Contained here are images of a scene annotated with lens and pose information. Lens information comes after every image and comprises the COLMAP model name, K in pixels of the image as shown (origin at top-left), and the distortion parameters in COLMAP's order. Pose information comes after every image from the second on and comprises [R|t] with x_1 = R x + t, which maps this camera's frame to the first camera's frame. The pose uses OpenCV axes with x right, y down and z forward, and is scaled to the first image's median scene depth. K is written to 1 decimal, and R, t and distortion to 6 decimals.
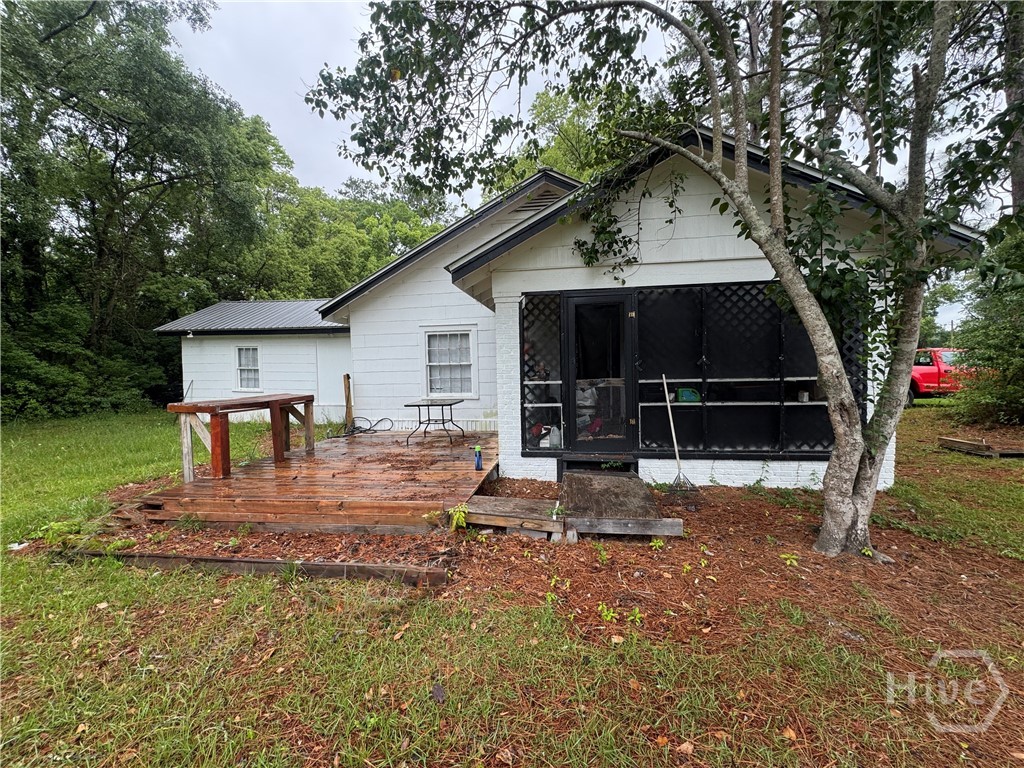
lens RADIAL K [[411.0, 0, 512.1], [0, 411.0, 382.7], [0, 0, 1]] dist [-0.001538, -0.000050]
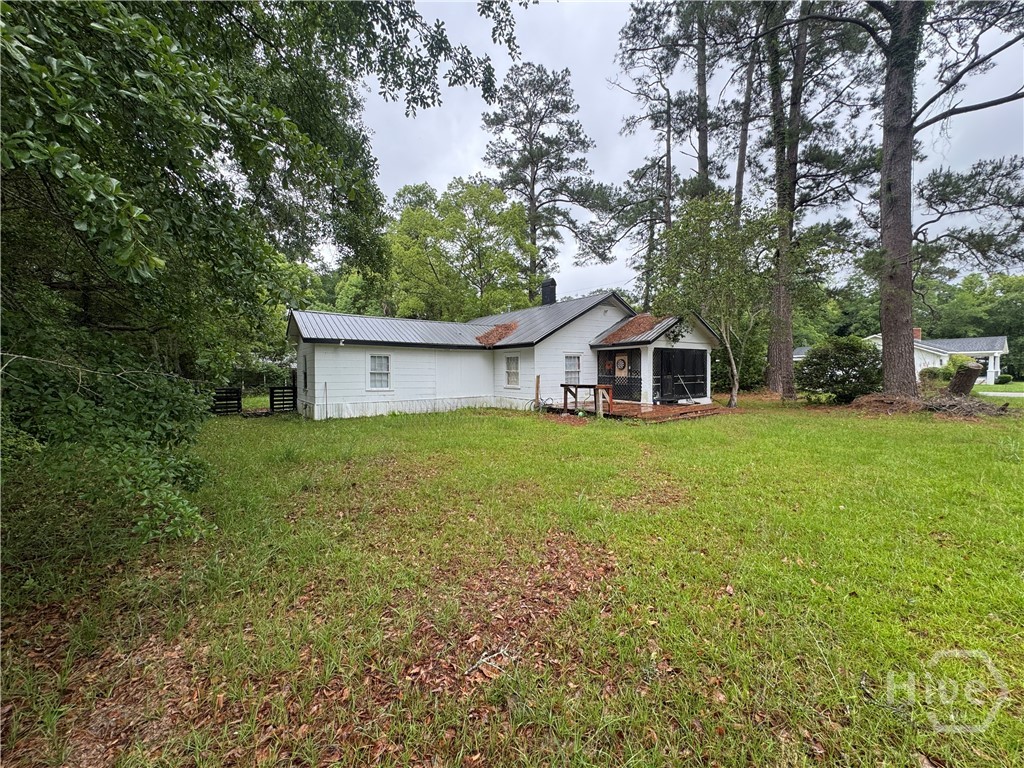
lens RADIAL K [[411.0, 0, 512.6], [0, 411.0, 379.9], [0, 0, 1]] dist [-0.001538, -0.000050]
pose [[0.697409, -0.004618, 0.716658, -1.874791], [0.025885, 0.999489, -0.018749, 0.033420], [-0.716206, 0.031627, 0.697172, -0.246418]]
